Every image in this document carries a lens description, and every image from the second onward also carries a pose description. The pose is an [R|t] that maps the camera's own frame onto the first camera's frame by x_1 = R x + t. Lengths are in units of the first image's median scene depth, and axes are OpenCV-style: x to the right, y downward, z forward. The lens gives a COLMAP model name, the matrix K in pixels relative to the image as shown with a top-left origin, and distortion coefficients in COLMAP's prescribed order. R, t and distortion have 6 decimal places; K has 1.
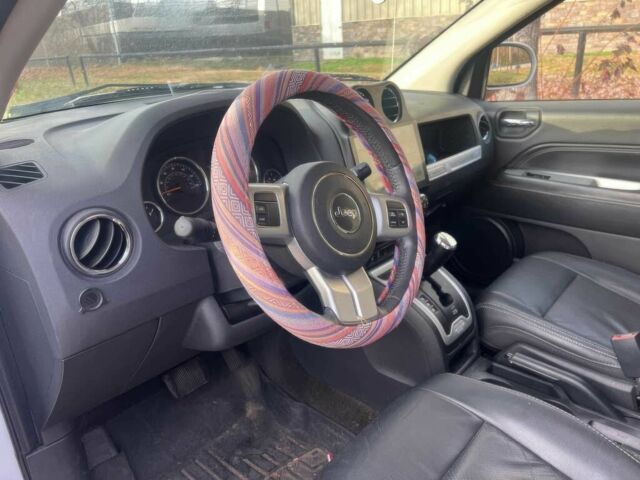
lens RADIAL K [[474.0, 0, 320.0], [0, 474.0, 240.0], [0, 0, 1]] dist [-0.001634, -0.001518]
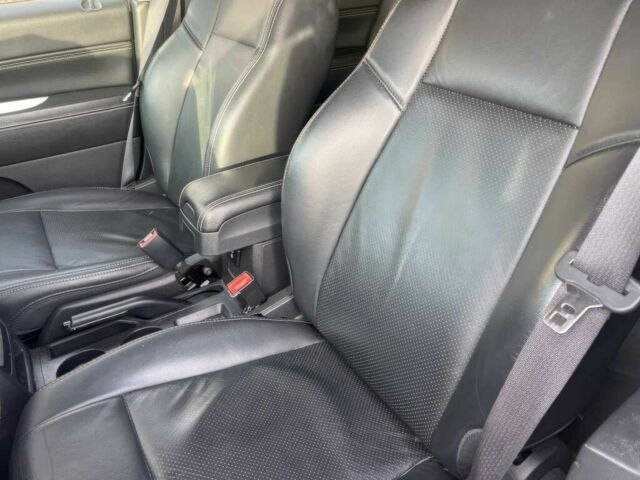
lens RADIAL K [[474.0, 0, 320.0], [0, 474.0, 240.0], [0, 0, 1]] dist [-0.001634, -0.001518]
pose [[0.282265, -0.476713, 0.832509, -0.117961], [0.339953, 0.861188, 0.377873, -0.058811], [-0.897083, 0.176353, 0.405143, 0.227679]]
